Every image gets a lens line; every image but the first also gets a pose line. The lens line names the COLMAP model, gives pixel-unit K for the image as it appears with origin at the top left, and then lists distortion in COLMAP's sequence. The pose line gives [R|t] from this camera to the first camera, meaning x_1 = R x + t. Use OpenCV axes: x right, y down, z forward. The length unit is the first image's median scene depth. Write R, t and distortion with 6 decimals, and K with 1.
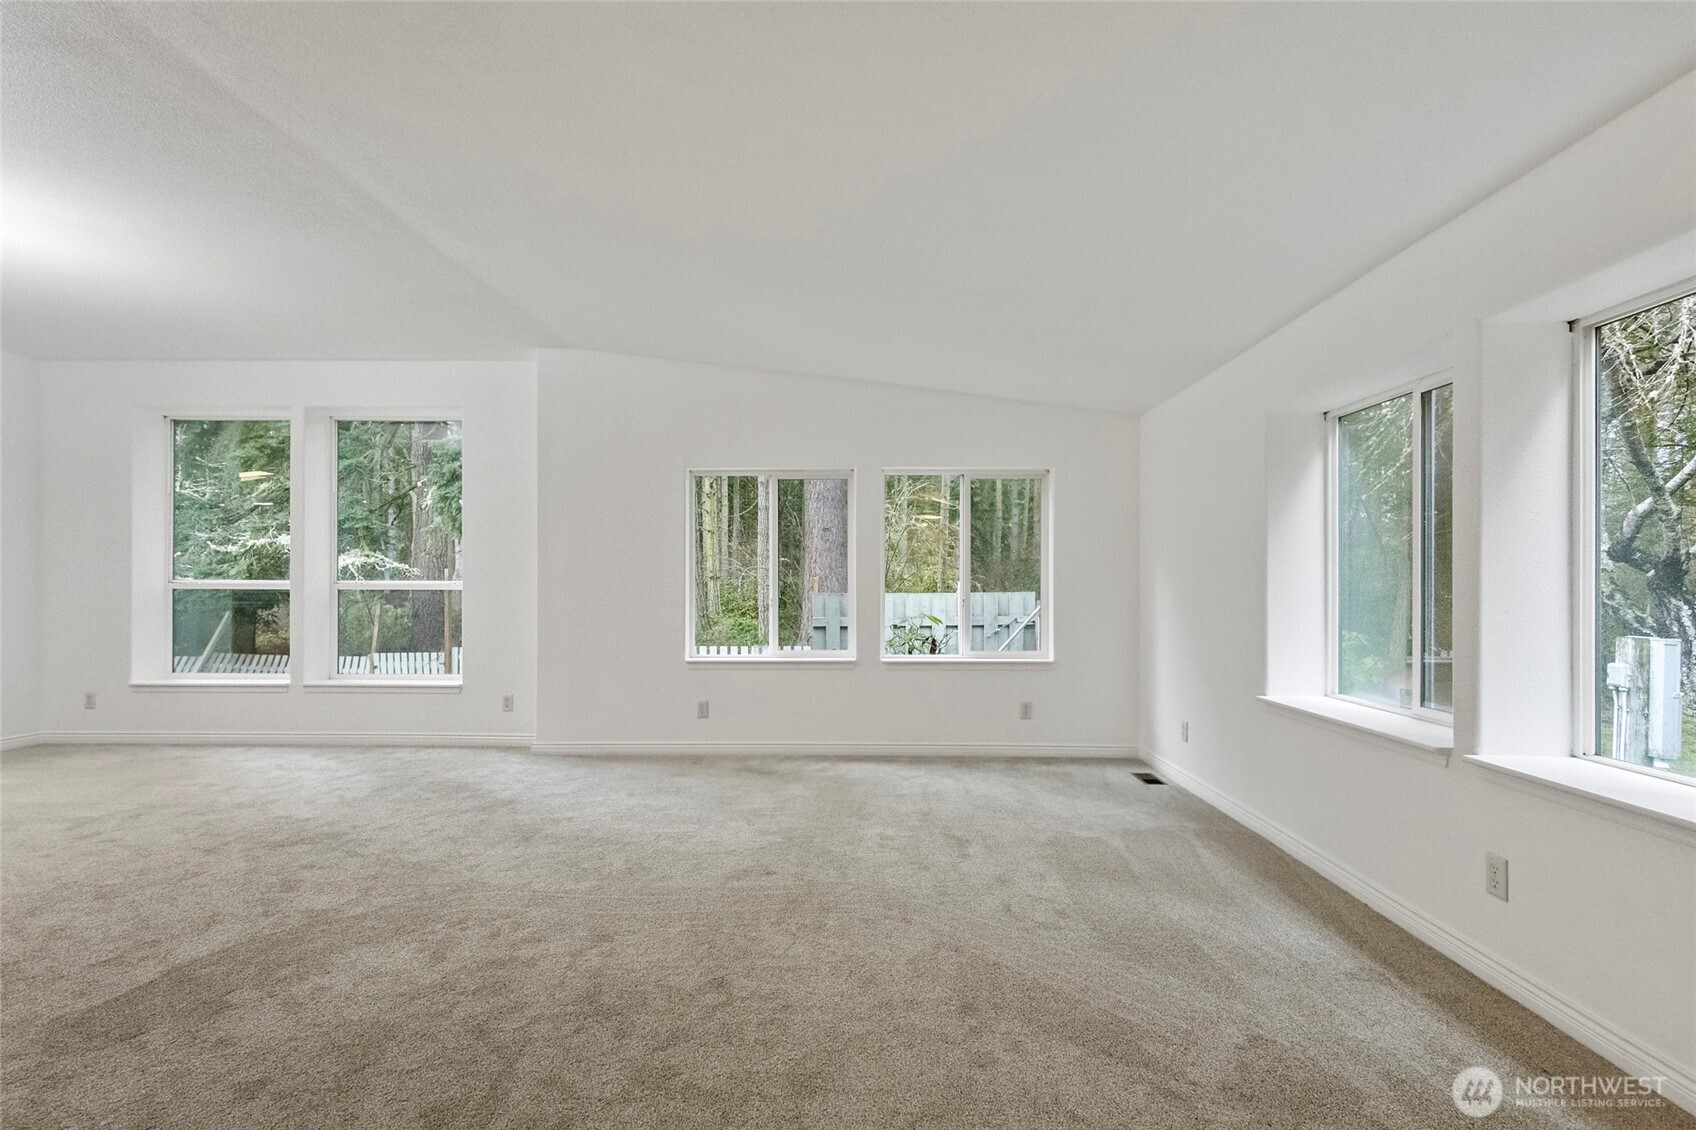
lens RADIAL K [[783.7, 0, 854.4], [0, 783.7, 572.6], [0, 0, 1]] dist [0.027938, 0.000315]
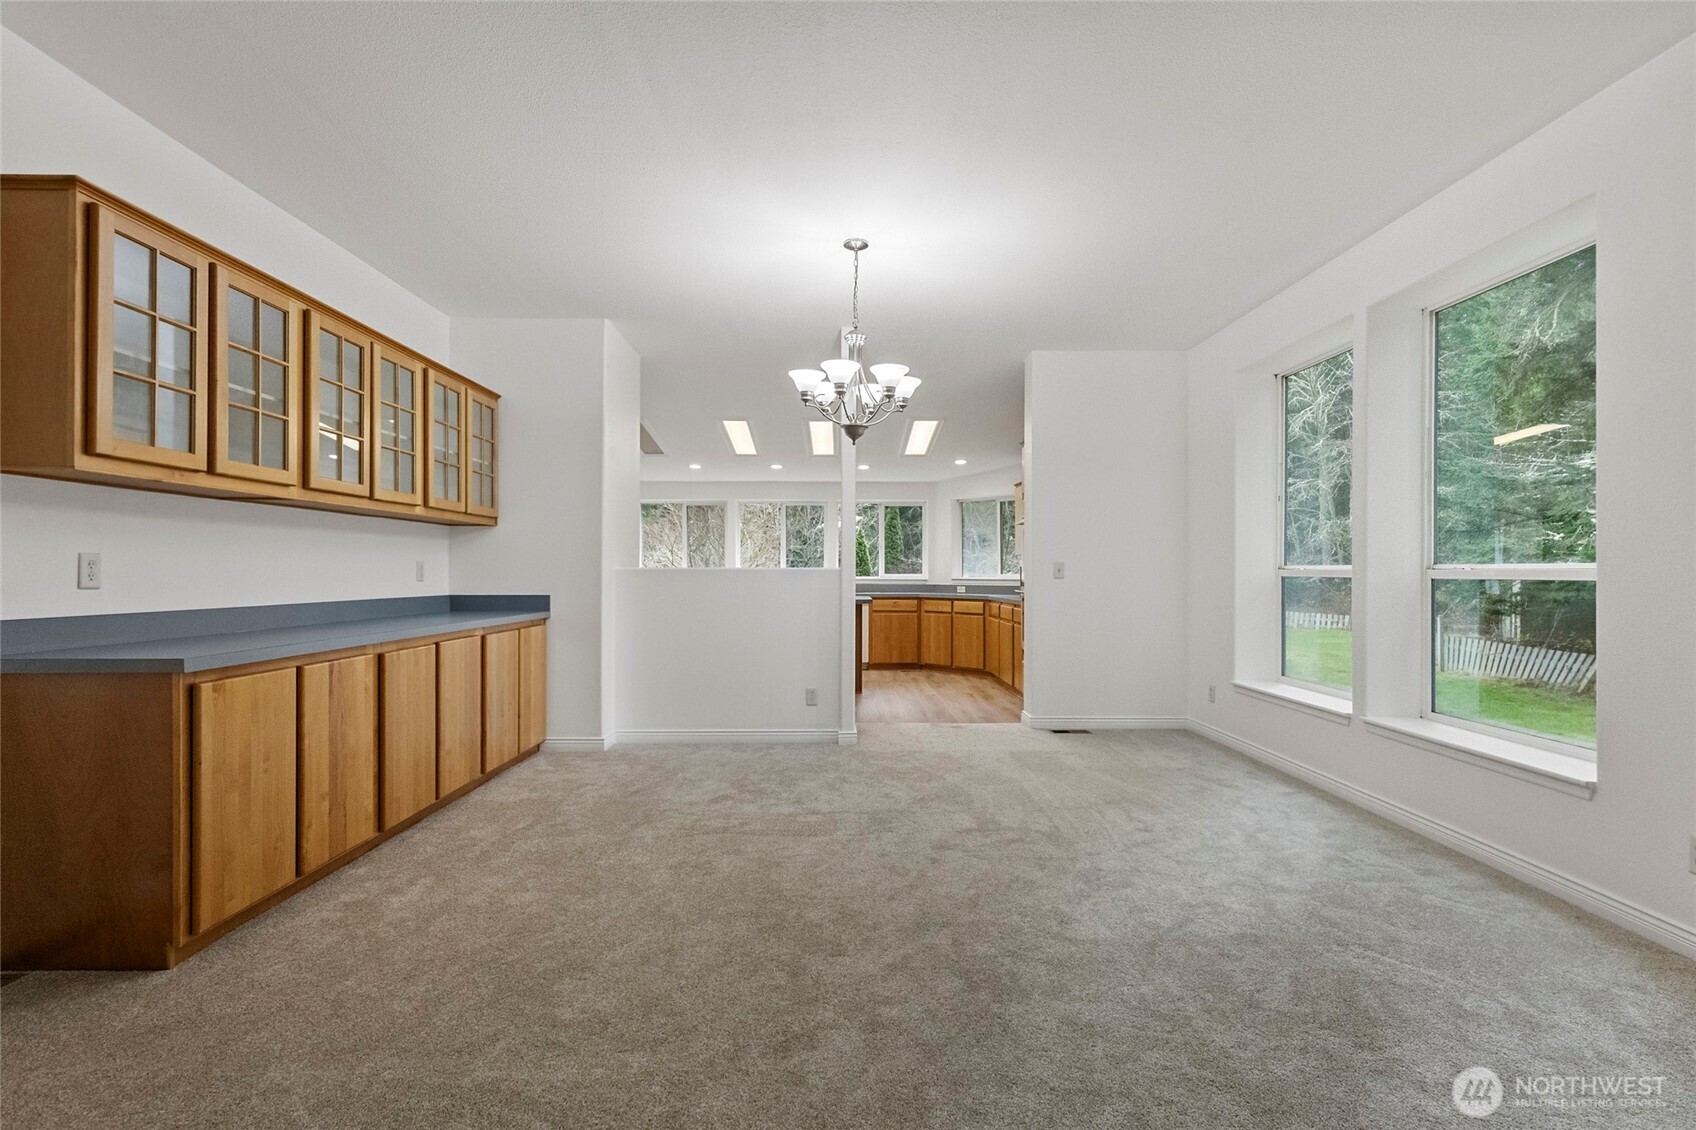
lens RADIAL K [[783.7, 0, 854.4], [0, 783.7, 572.6], [0, 0, 1]] dist [0.027938, 0.000315]
pose [[0.039037, -0.001943, -0.999236, -0.059583], [0.016363, 0.999865, -0.001305, 0.014619], [0.999104, -0.016300, 0.039063, 0.809454]]
